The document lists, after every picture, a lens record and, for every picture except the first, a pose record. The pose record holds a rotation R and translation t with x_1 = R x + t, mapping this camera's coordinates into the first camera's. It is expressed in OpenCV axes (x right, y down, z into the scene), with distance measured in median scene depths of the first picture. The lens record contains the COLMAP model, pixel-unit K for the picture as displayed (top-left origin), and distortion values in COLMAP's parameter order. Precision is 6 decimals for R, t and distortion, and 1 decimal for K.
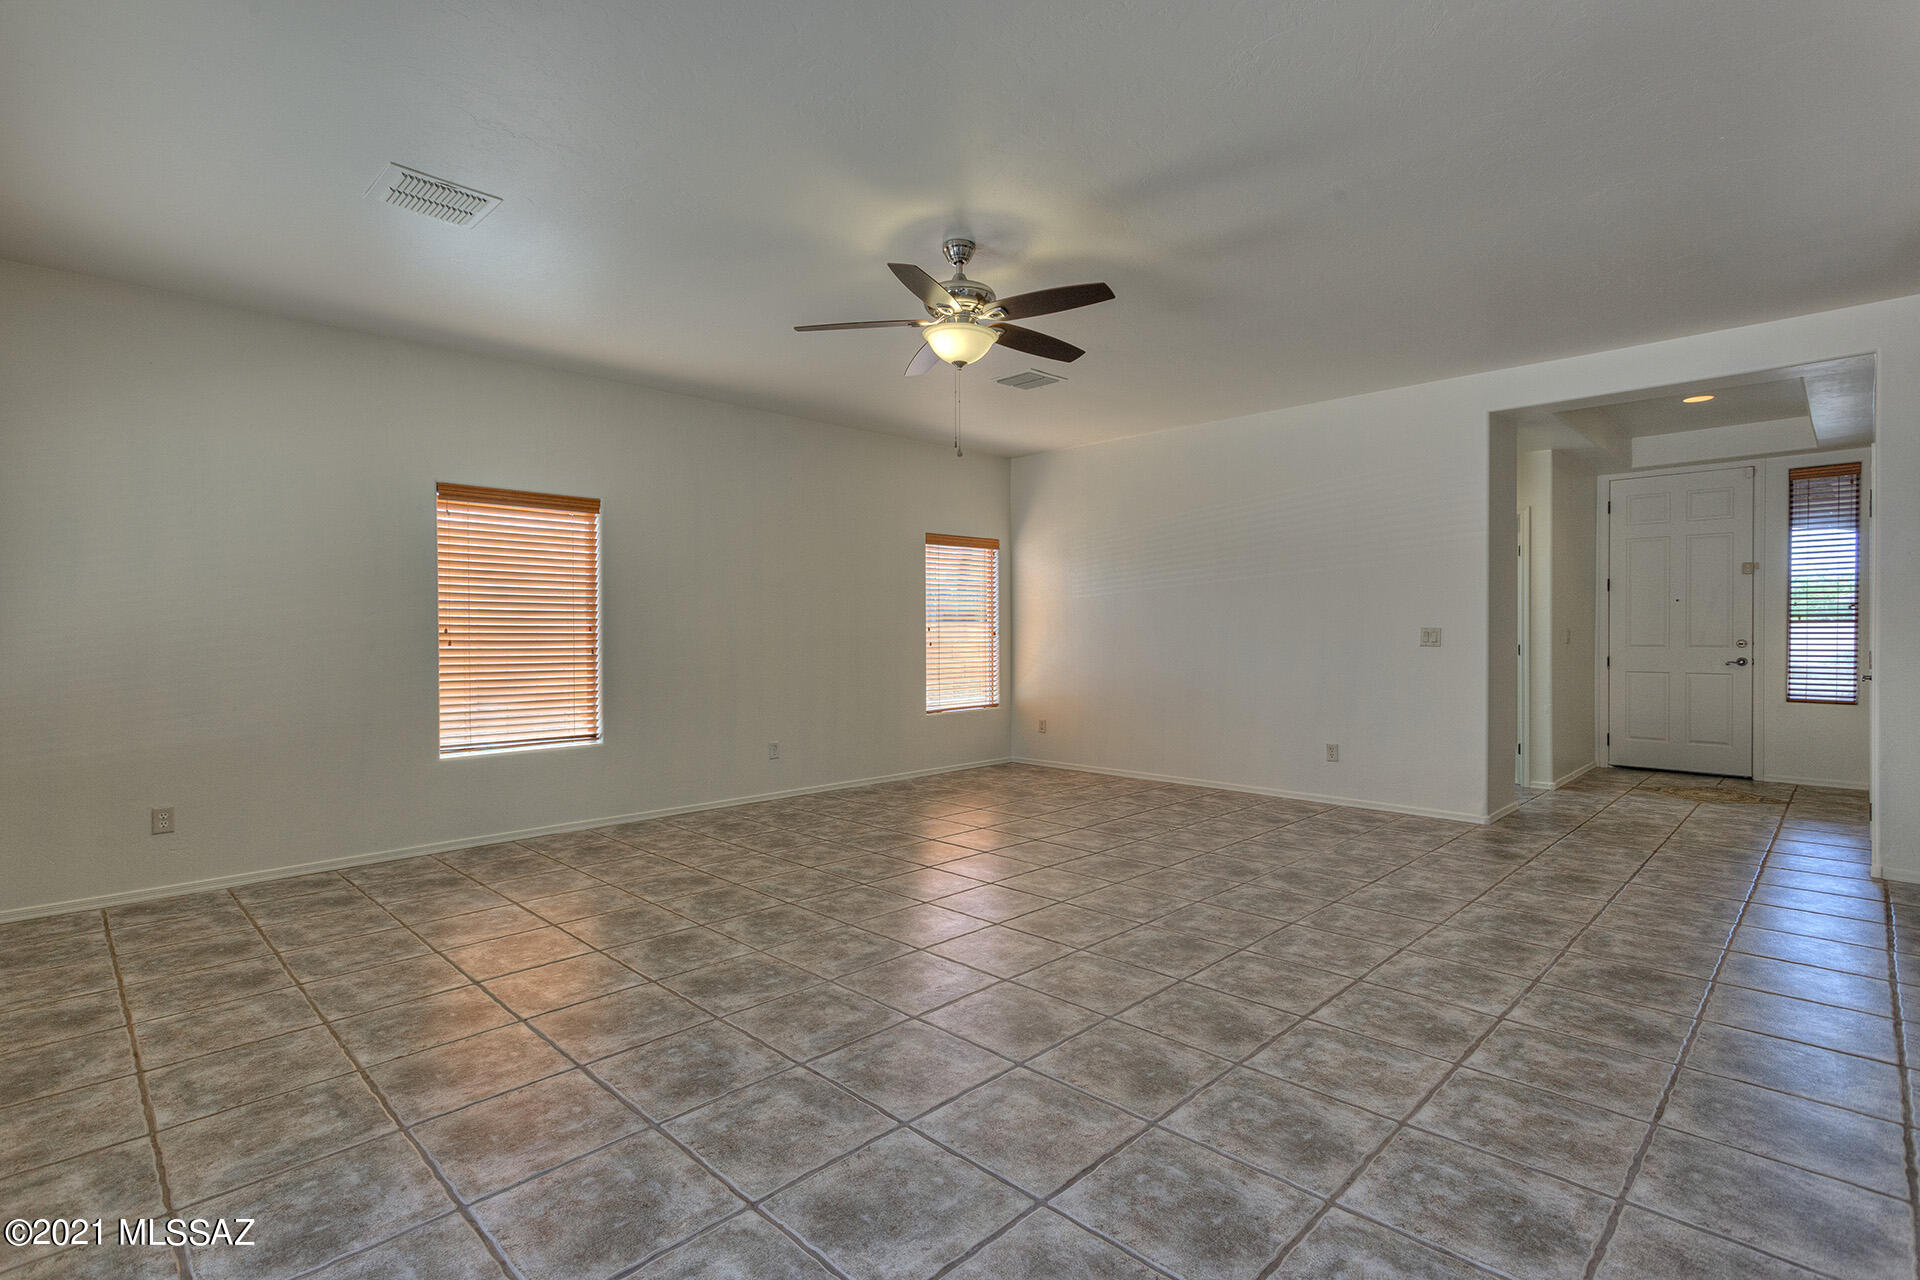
lens RADIAL K [[908.0, 0, 957.5], [0, 908.0, 633.4], [0, 0, 1]] dist [0.003988, 0.000162]
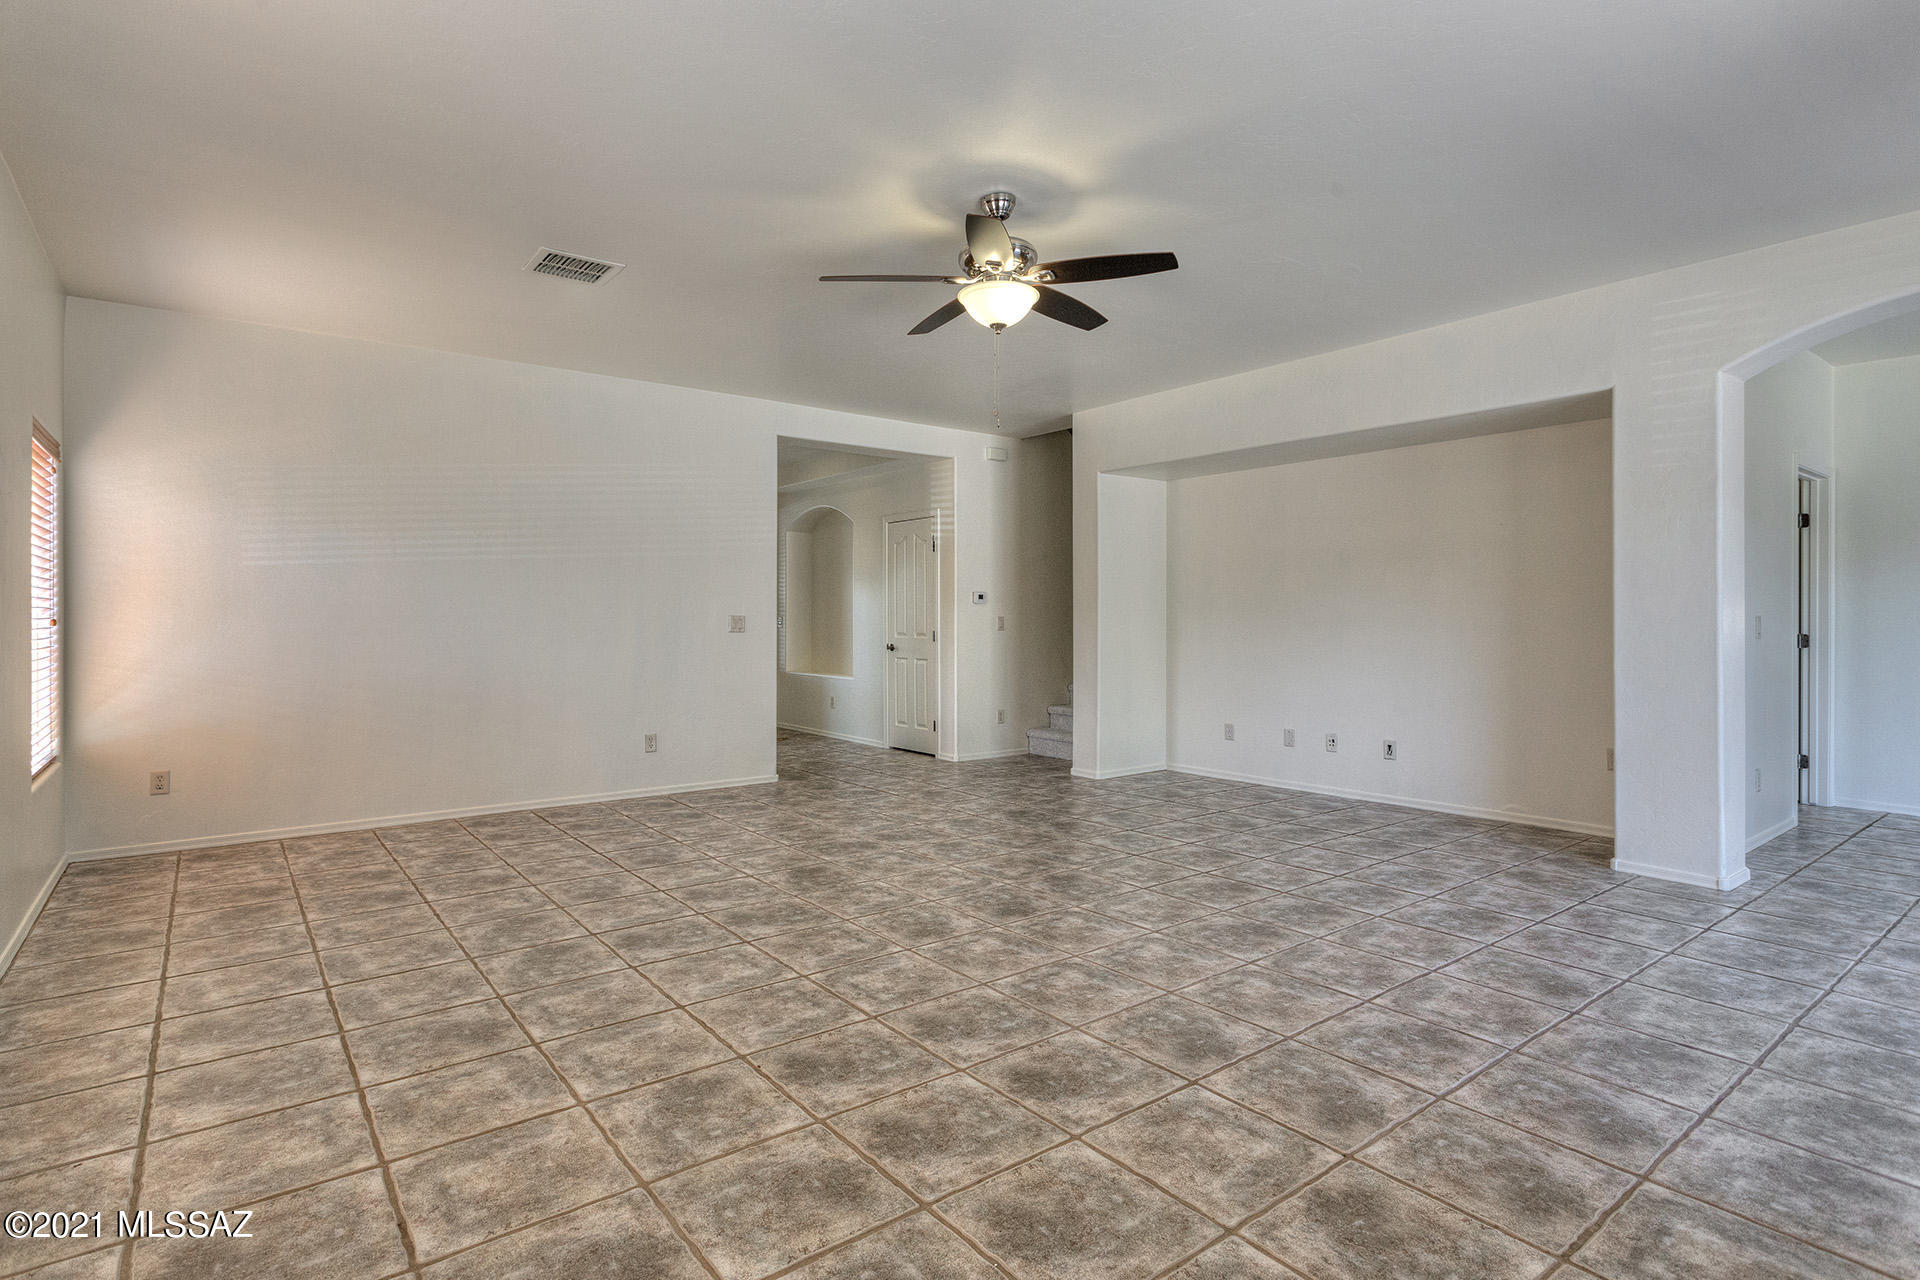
lens RADIAL K [[968.6, 0, 987.3], [0, 968.6, 636.6], [0, 0, 1]] dist [-0.012570, 0.000717]
pose [[0.117225, -0.014706, 0.992996, -1.102047], [0.006930, 0.999878, 0.013989, 0.014295], [-0.993081, 0.005242, 0.117313, 1.058199]]
